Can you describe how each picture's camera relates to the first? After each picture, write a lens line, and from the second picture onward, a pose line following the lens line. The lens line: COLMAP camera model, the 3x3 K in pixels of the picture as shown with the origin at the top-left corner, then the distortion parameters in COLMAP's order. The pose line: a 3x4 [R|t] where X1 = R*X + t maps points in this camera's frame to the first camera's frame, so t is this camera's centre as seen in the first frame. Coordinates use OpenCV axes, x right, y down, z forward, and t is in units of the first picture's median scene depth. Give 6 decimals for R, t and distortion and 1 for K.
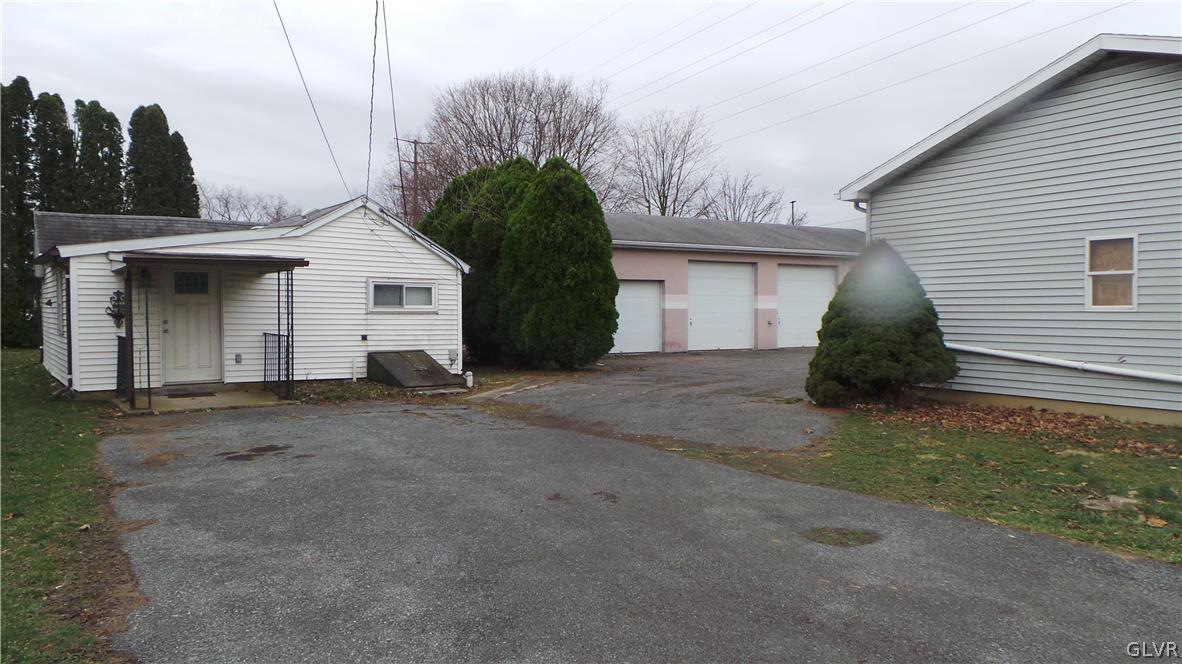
lens RADIAL K [[819.6, 0, 591.0], [0, 819.6, 332.0], [0, 0, 1]] dist [0.004426, 0.008013]
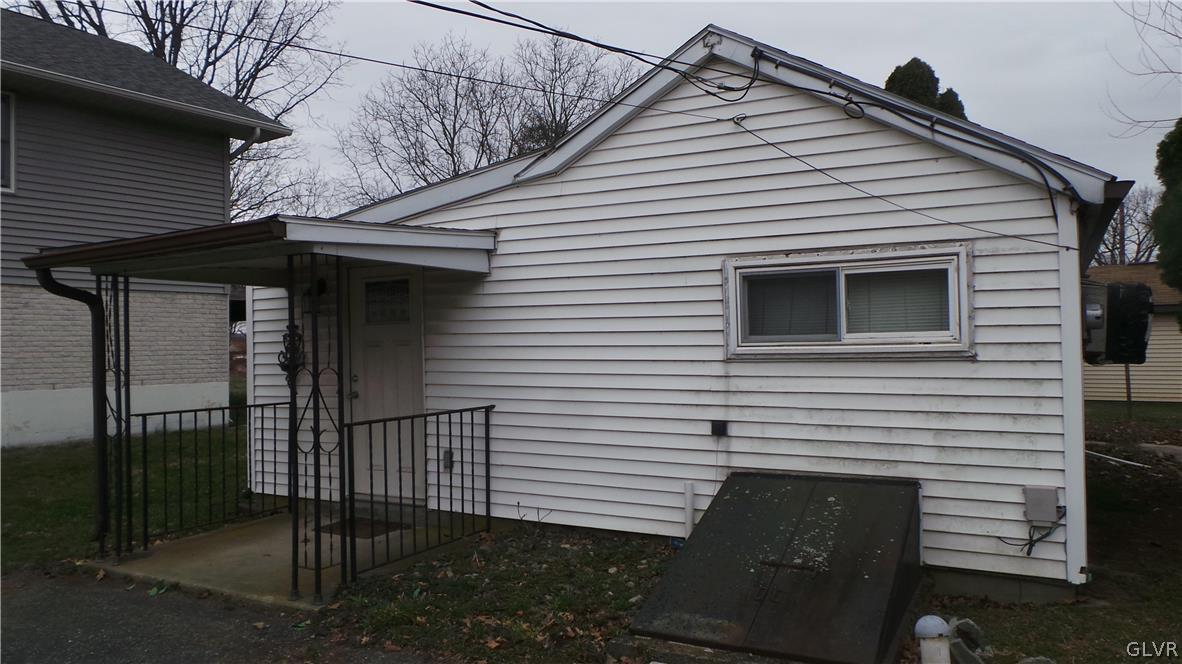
lens RADIAL K [[819.6, 0, 591.0], [0, 819.6, 332.0], [0, 0, 1]] dist [0.004426, 0.008013]
pose [[0.410501, -0.023872, -0.911548, 0.021449], [-0.003372, 0.999611, -0.027696, -0.023080], [0.911854, 0.014443, 0.410261, 0.753422]]
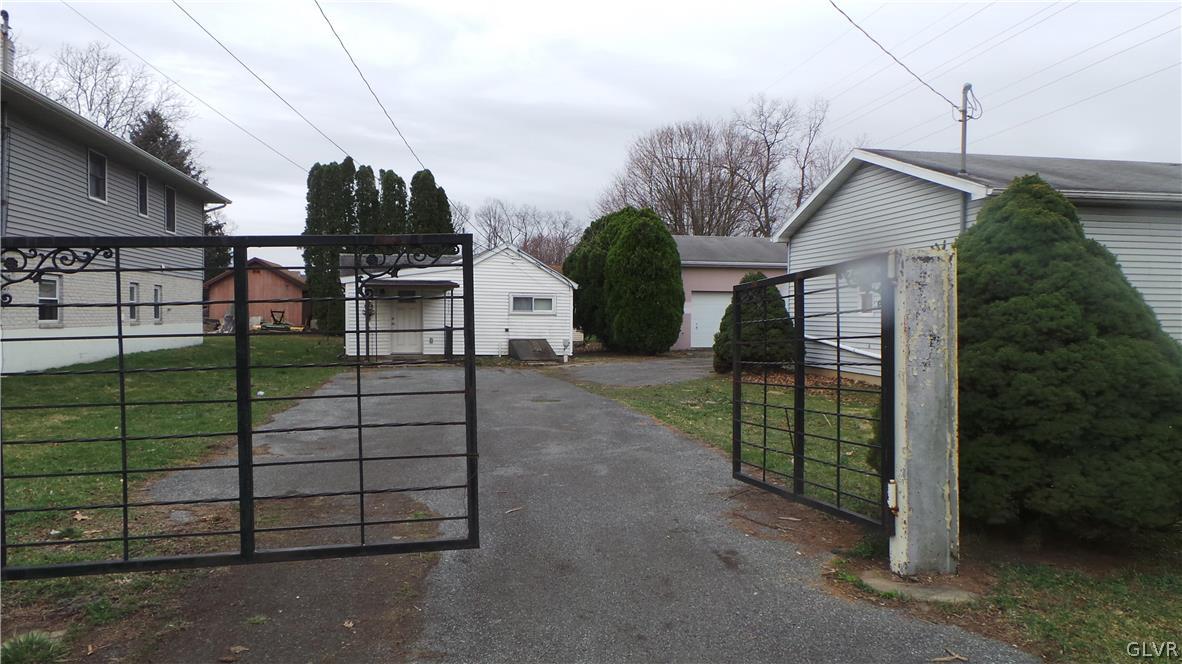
lens RADIAL K [[819.6, 0, 591.0], [0, 819.6, 332.0], [0, 0, 1]] dist [0.004426, 0.008013]
pose [[0.939969, 0.015125, -0.340924, 0.398191], [-0.017388, 0.999842, -0.003584, 0.012668], [0.340816, 0.009297, 0.940084, -0.422750]]
